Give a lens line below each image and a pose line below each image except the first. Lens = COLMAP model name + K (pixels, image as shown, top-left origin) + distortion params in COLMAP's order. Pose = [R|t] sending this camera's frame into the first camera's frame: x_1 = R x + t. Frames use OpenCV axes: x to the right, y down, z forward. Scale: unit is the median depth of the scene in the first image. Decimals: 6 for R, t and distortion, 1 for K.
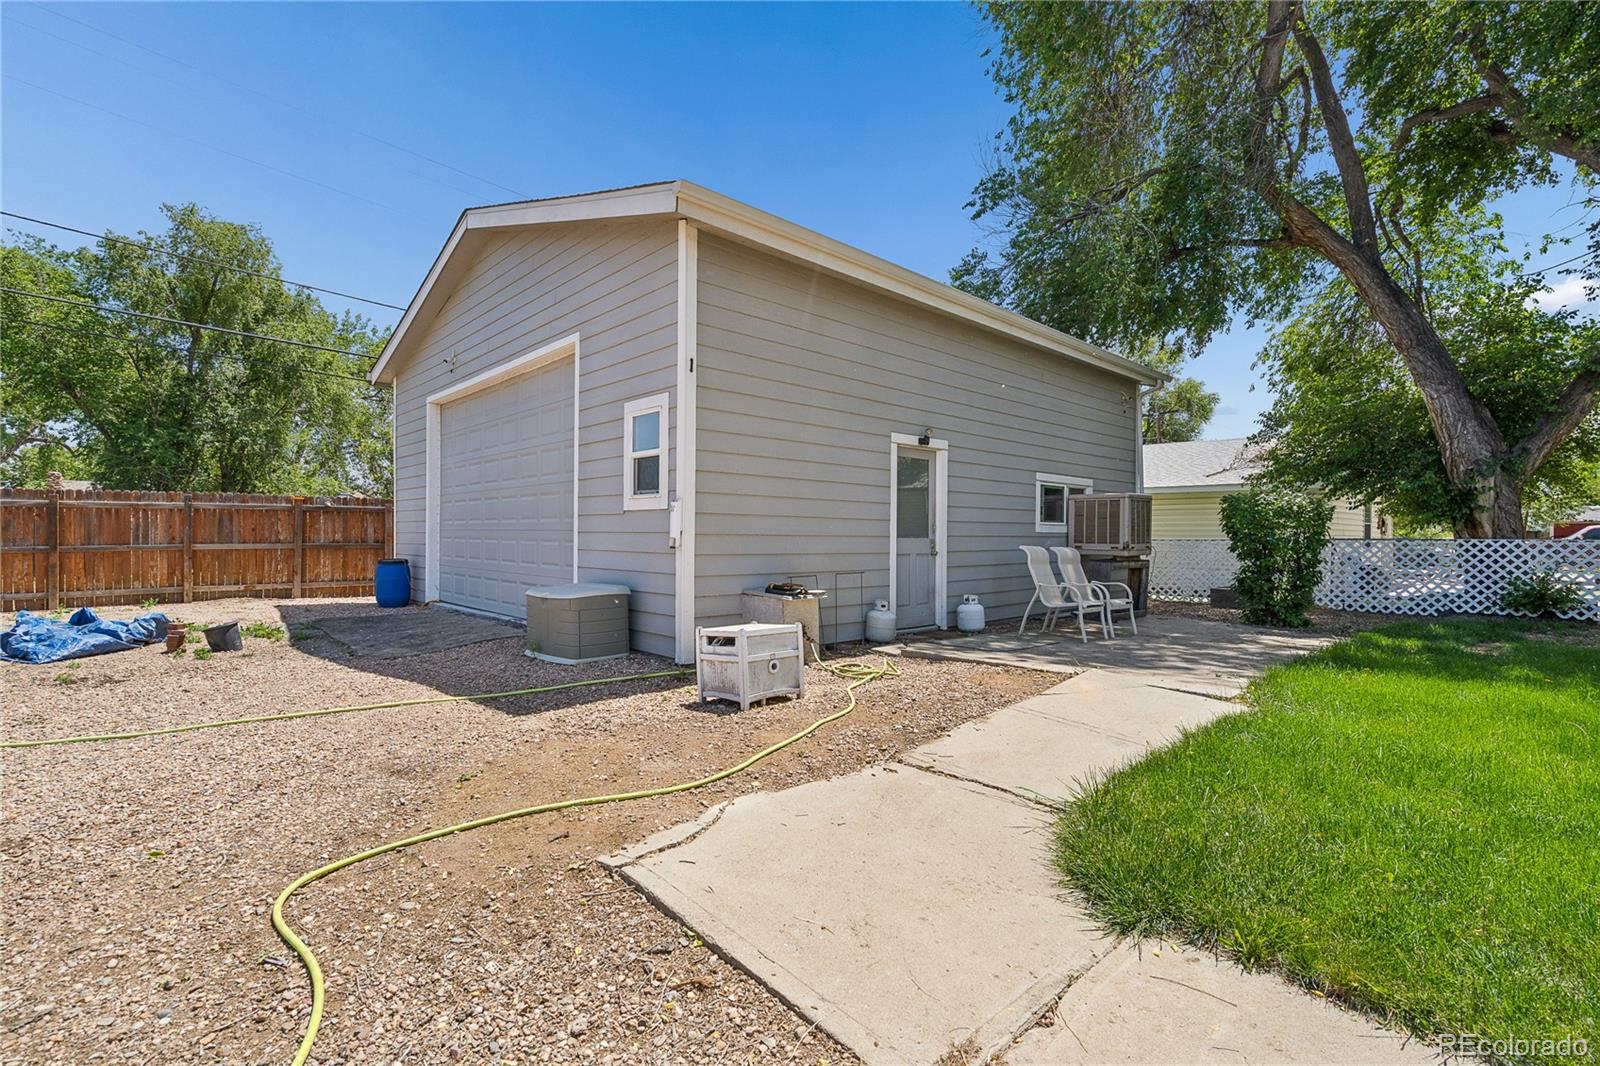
lens RADIAL K [[769.3, 0, 792.0], [0, 769.3, 525.0], [0, 0, 1]] dist [0.002140, 0.000507]
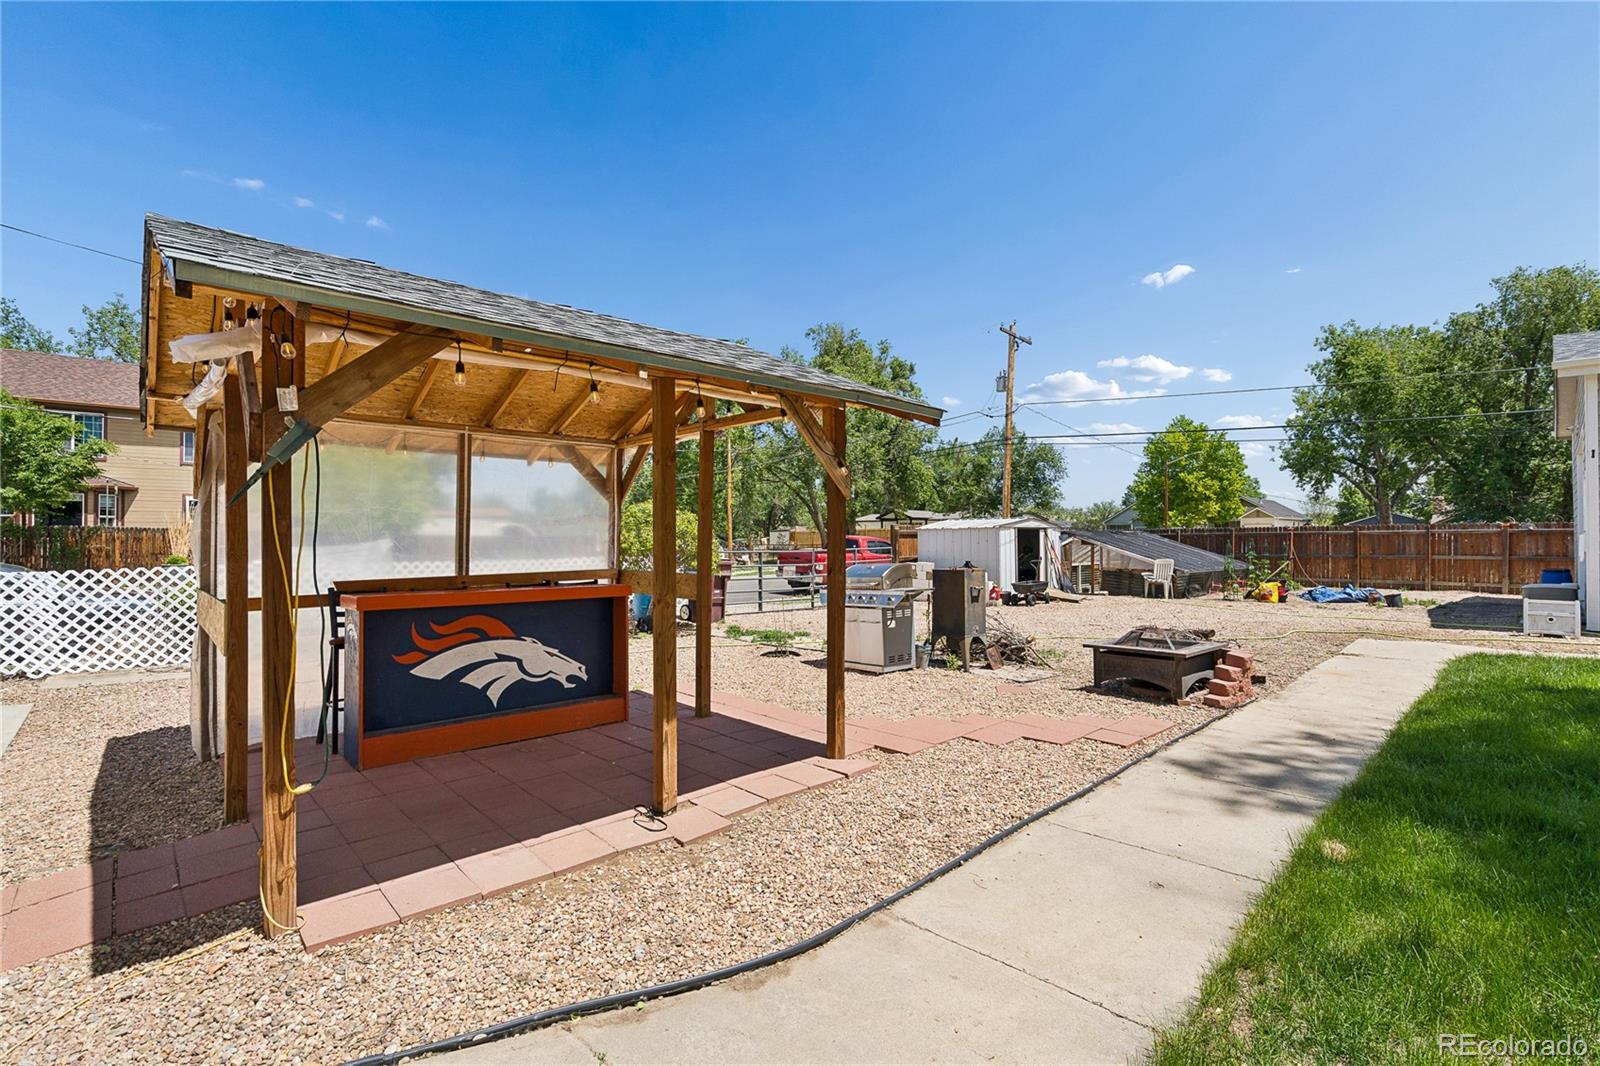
lens RADIAL K [[732.9, 0, 800.0], [0, 732.9, 533.0], [0, 0, 1]] dist [0.000490, 0.000238]
pose [[0.057331, -0.014670, -0.998247, 0.692631], [0.010970, 0.999841, -0.014063, -0.015911], [0.998295, -0.010145, 0.057483, -0.423290]]
